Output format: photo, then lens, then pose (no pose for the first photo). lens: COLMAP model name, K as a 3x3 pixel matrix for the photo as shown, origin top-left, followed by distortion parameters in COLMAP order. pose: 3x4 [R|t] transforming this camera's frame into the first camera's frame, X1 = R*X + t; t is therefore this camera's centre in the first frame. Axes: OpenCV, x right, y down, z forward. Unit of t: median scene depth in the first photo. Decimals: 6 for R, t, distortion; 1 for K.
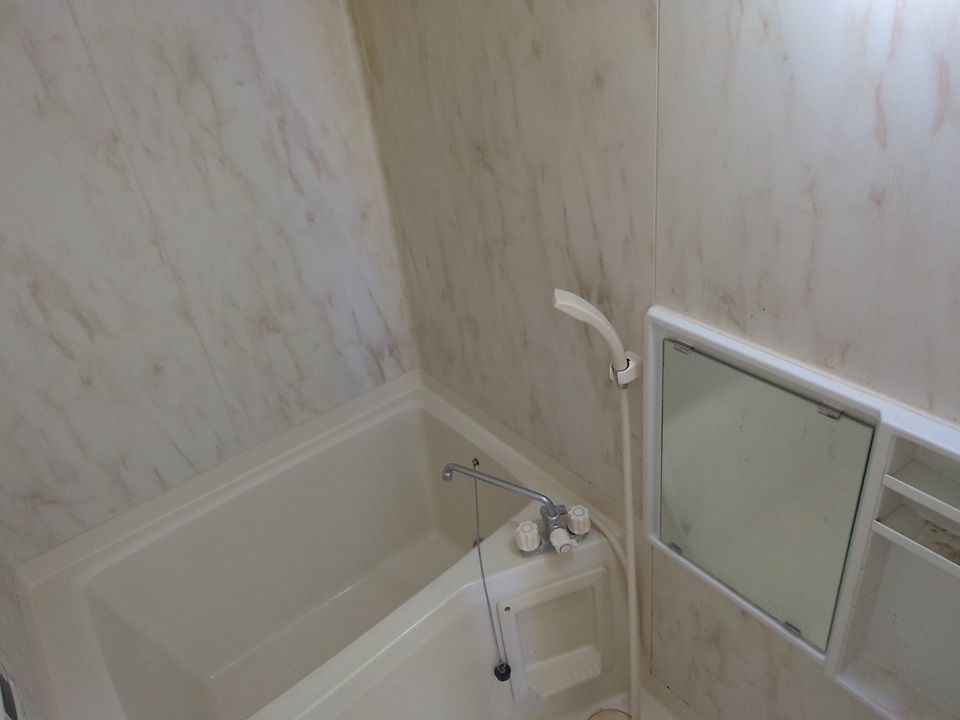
lens RADIAL K [[717.8, 0, 478.9], [0, 717.8, 360.4], [0, 0, 1]] dist [0.039597, -0.029701]
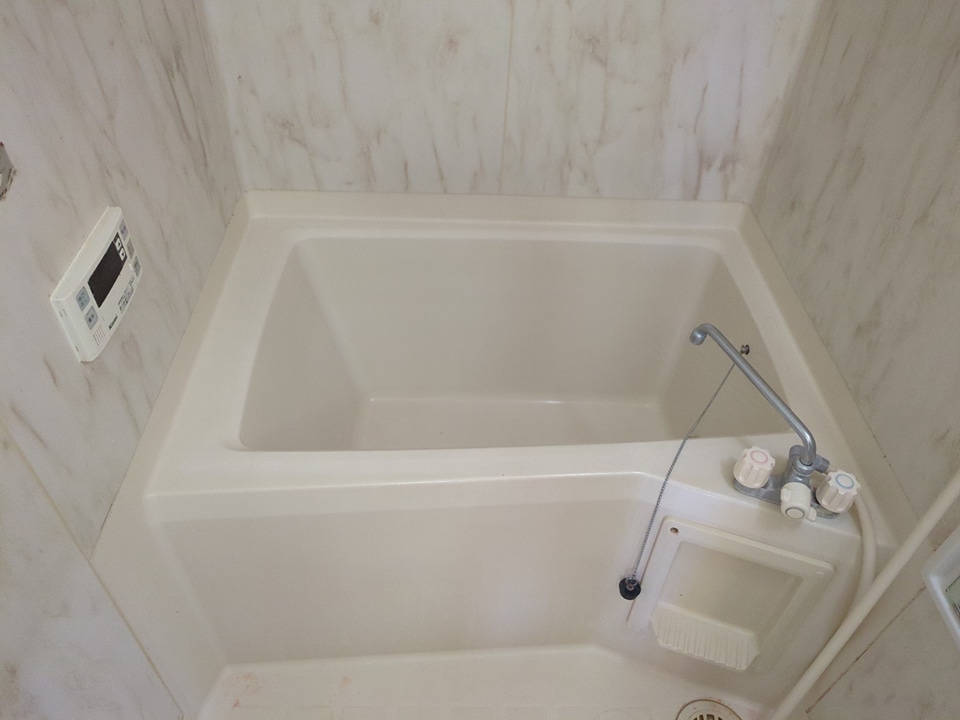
lens RADIAL K [[717.8, 0, 477.6], [0, 717.8, 363.5], [0, 0, 1]] dist [0.039597, -0.029701]
pose [[0.792521, 0.520154, -0.318355, 0.023127], [-0.438978, 0.848943, 0.294269, 0.062925], [0.423330, -0.093464, 0.901142, 0.235586]]
